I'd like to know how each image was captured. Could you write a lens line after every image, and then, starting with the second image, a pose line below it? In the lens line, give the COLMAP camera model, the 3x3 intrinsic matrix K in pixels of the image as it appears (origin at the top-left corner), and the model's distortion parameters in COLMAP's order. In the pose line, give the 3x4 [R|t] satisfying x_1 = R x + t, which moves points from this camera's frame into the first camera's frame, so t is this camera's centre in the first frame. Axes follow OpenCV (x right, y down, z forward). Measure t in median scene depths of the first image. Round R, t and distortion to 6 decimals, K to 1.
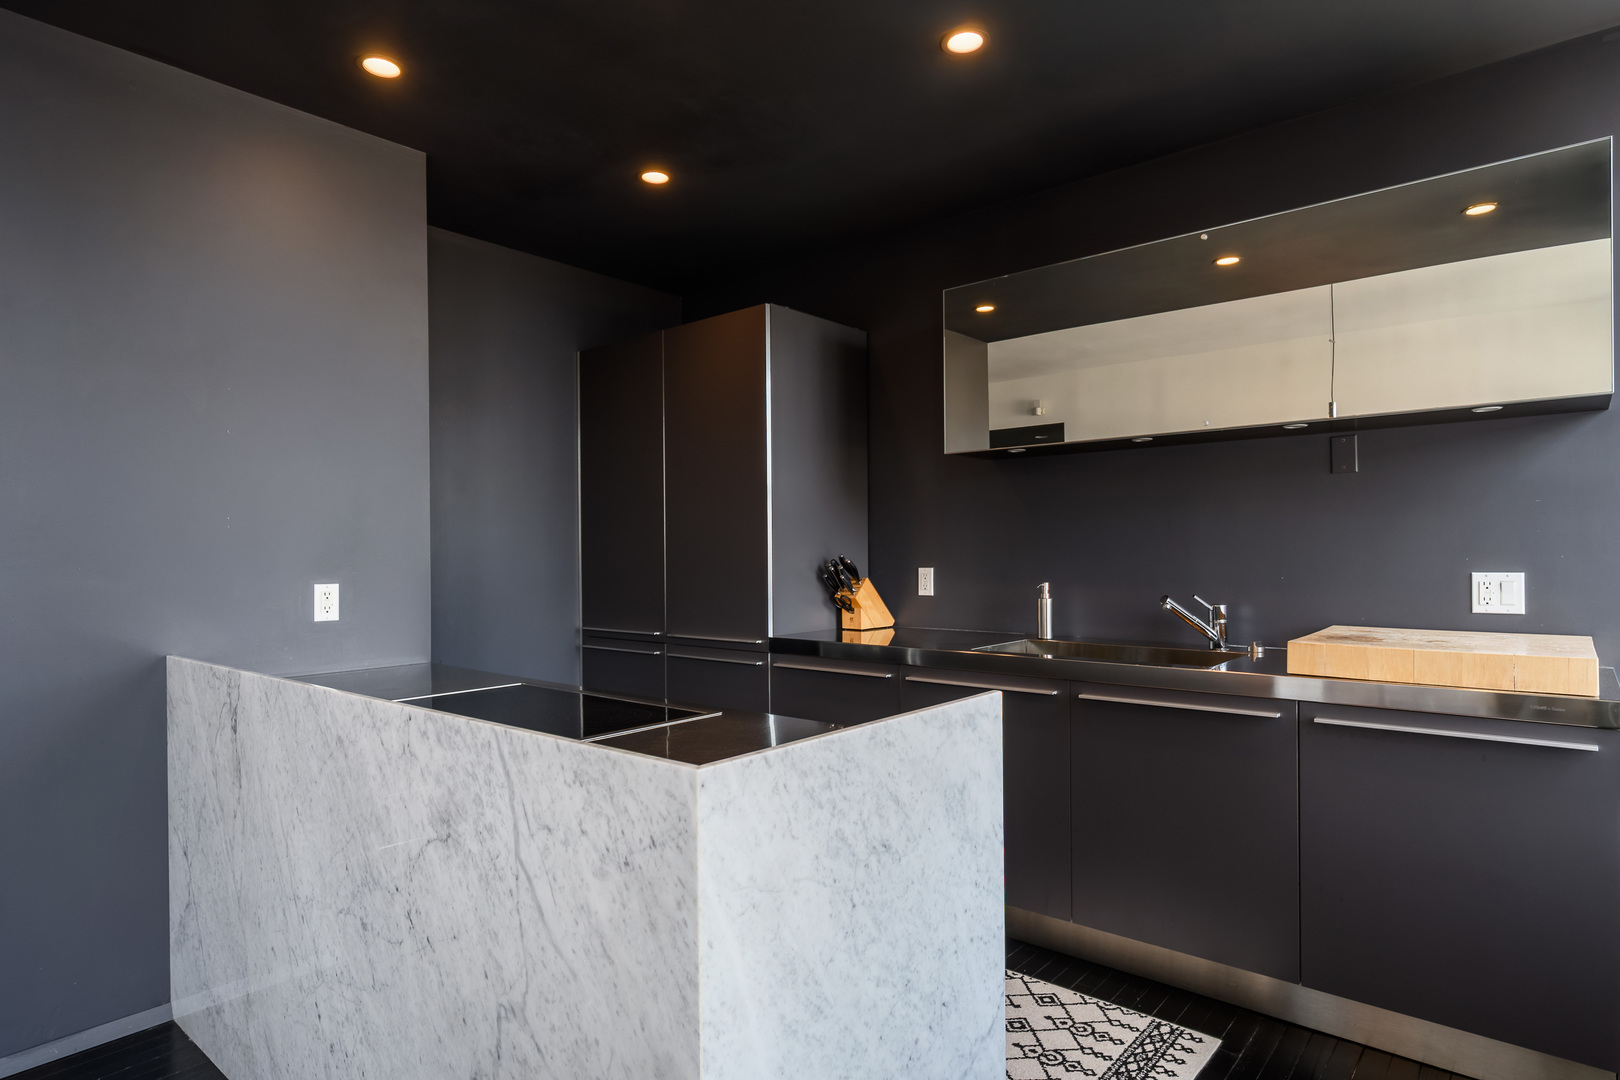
lens RADIAL K [[878.6, 0, 810.0], [0, 878.6, 540.0], [0, 0, 1]] dist [-0.003644, 0.000243]
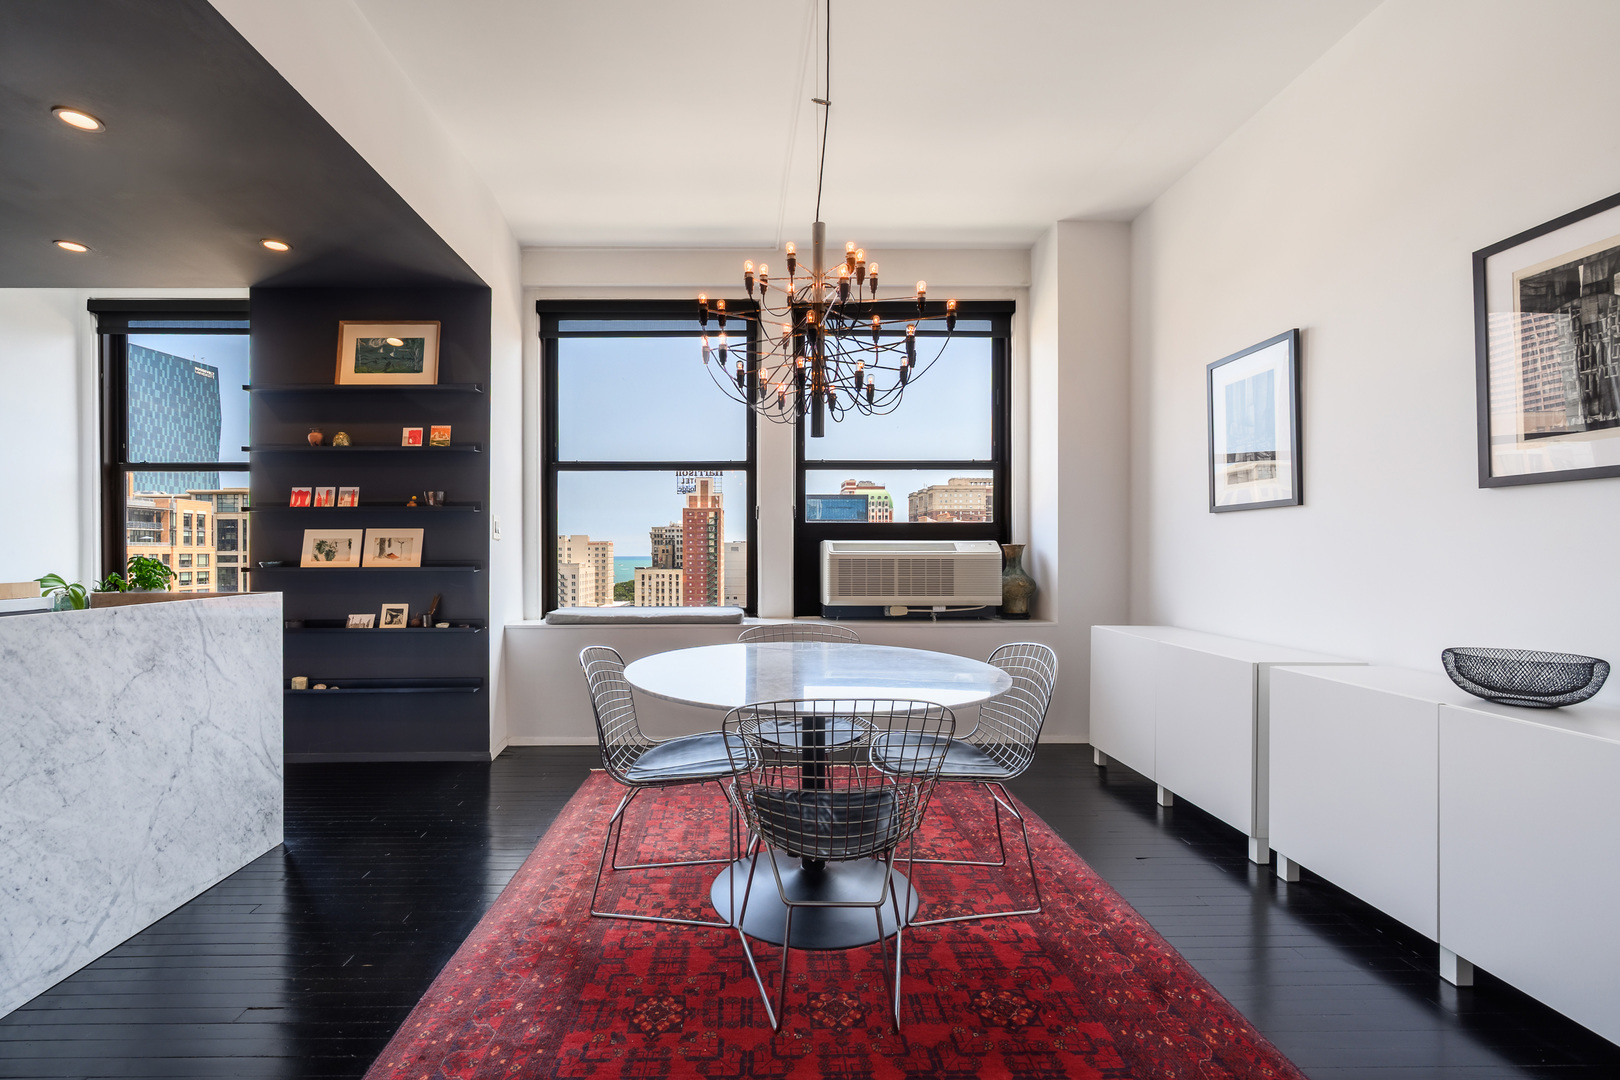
lens RADIAL K [[684.0, 0, 749.1], [0, 684.0, 553.7], [0, 0, 1]] dist [0.003402, -0.000351]
pose [[-0.644273, 0.010142, 0.764728, -2.280852], [-0.001614, 0.999892, -0.014620, 0.106595], [-0.764794, -0.010654, -0.644187, 0.925679]]
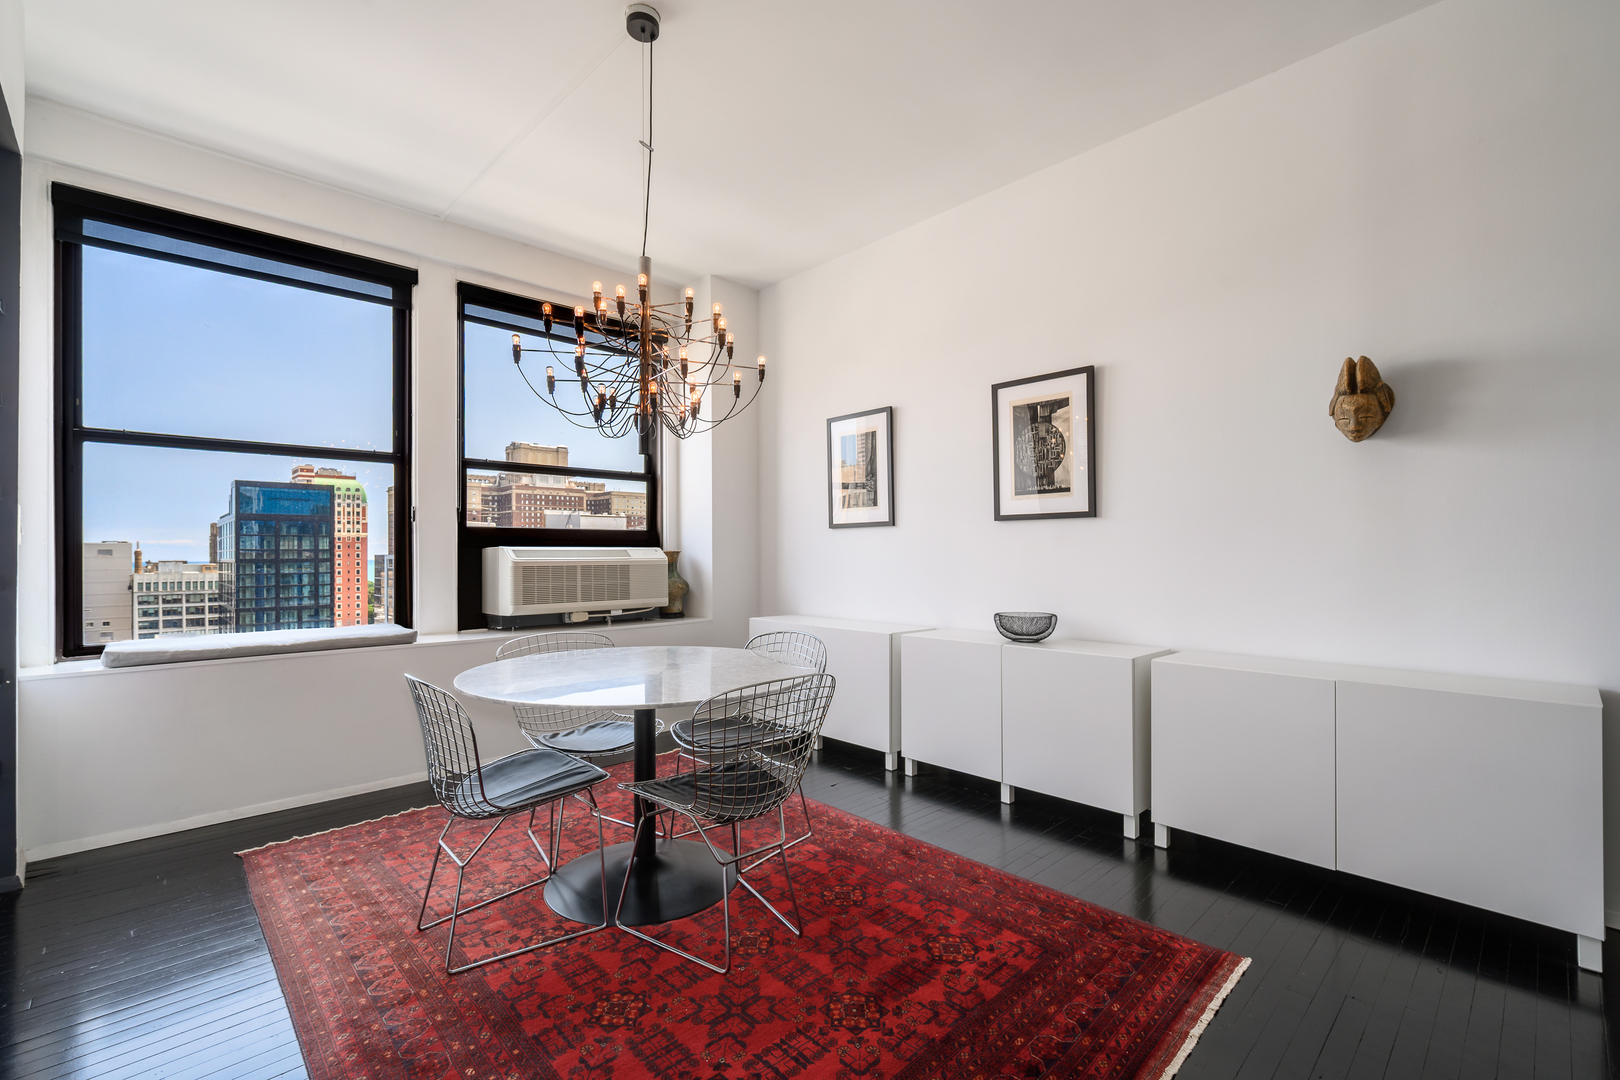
lens RADIAL K [[718.5, 0, 795.7], [0, 718.5, 552.4], [0, 0, 1]] dist [-0.002383, -0.000595]
pose [[-0.992694, 0.016322, 0.119550, -1.773597], [0.014525, 0.999768, -0.015886, 0.092476], [-0.119781, -0.014034, -0.992701, 1.496529]]
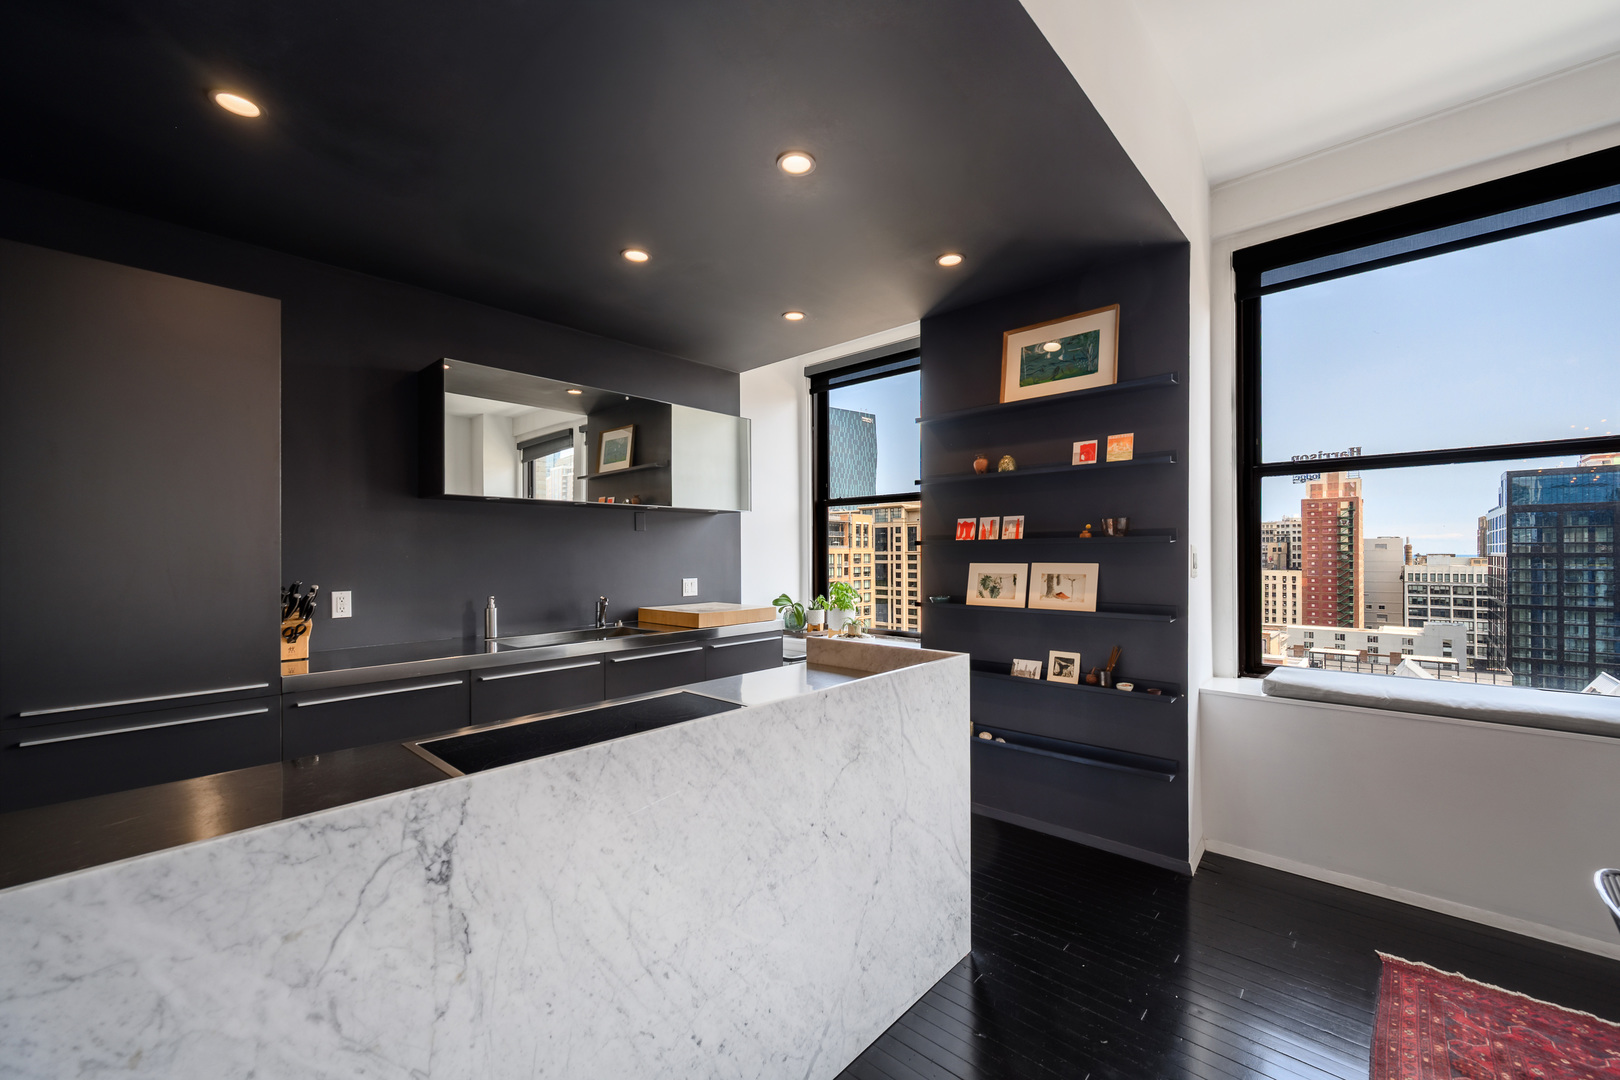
lens RADIAL K [[640.4, 0, 827.0], [0, 640.4, 550.4], [0, 0, 1]] dist [-0.007458, 0.001059]
pose [[0.033234, 0.013494, 0.999356, -1.535670], [-0.009532, 0.999868, -0.013183, -0.026303], [-0.999402, -0.009087, 0.033358, 0.973215]]
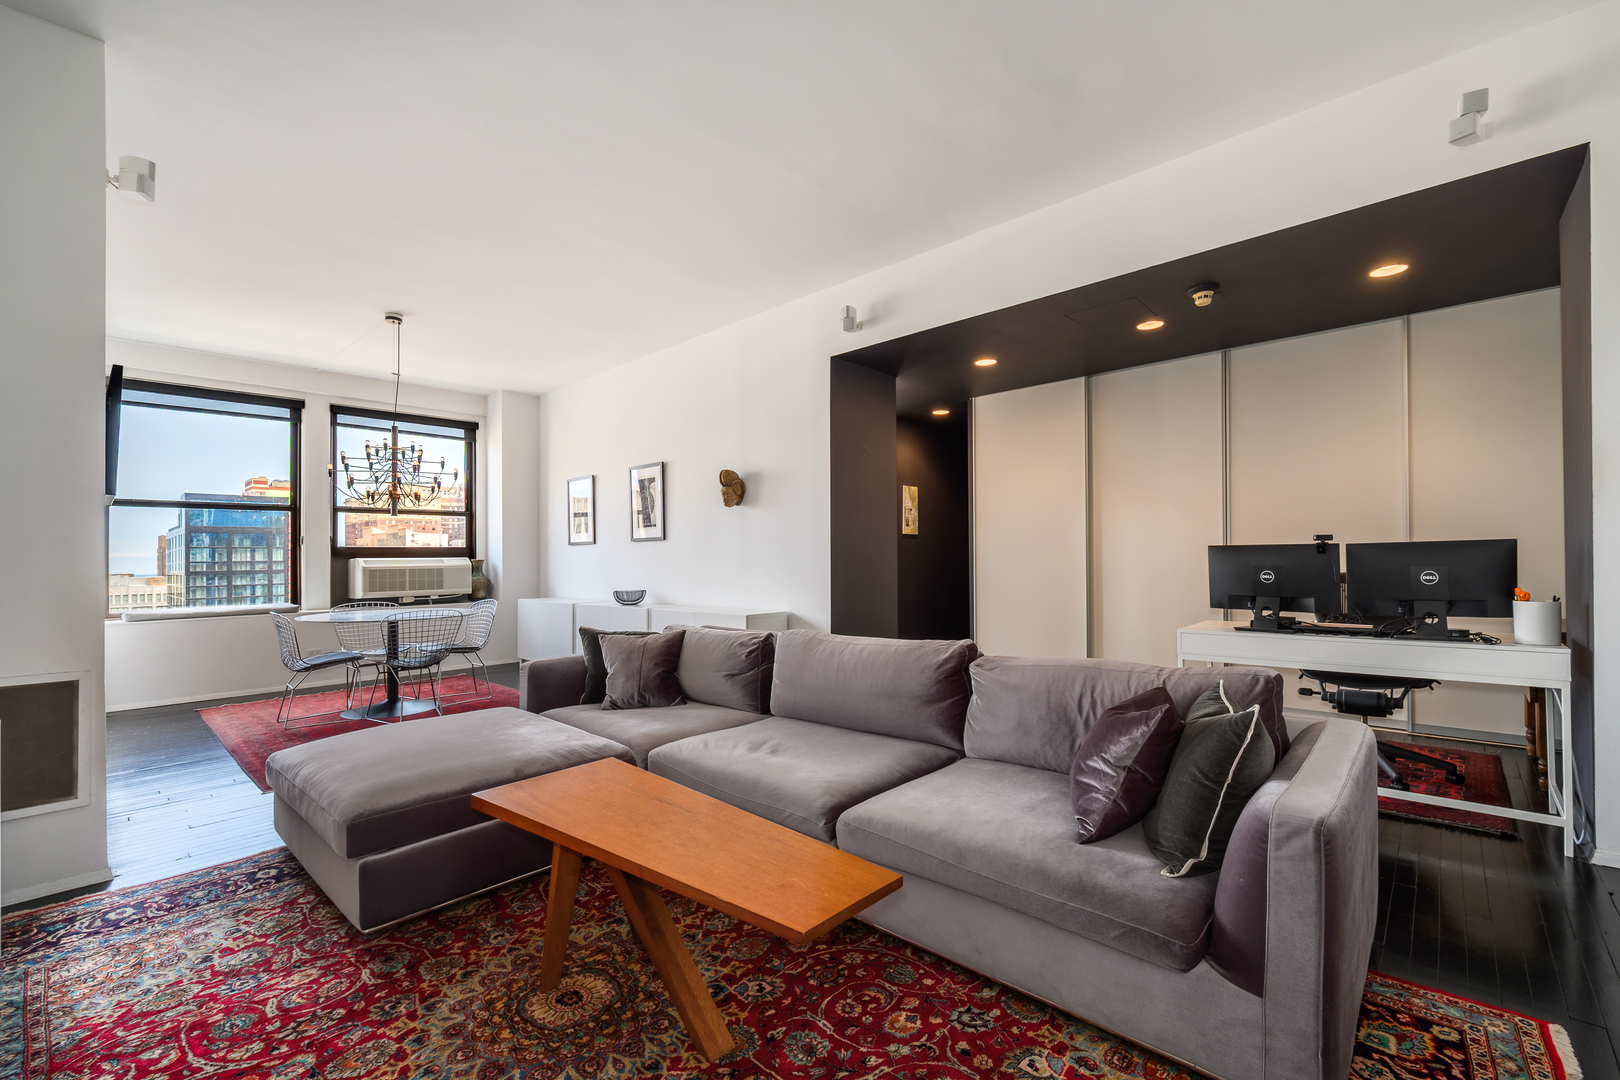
lens RADIAL K [[699.7, 0, 810.7], [0, 699.7, 545.1], [0, 0, 1]] dist [-0.008492, -0.000204]
pose [[-0.998400, 0.027725, 0.049285, -3.572467], [0.026075, 0.999088, -0.033800, 0.158002], [-0.050177, -0.032461, -0.998213, 3.368827]]
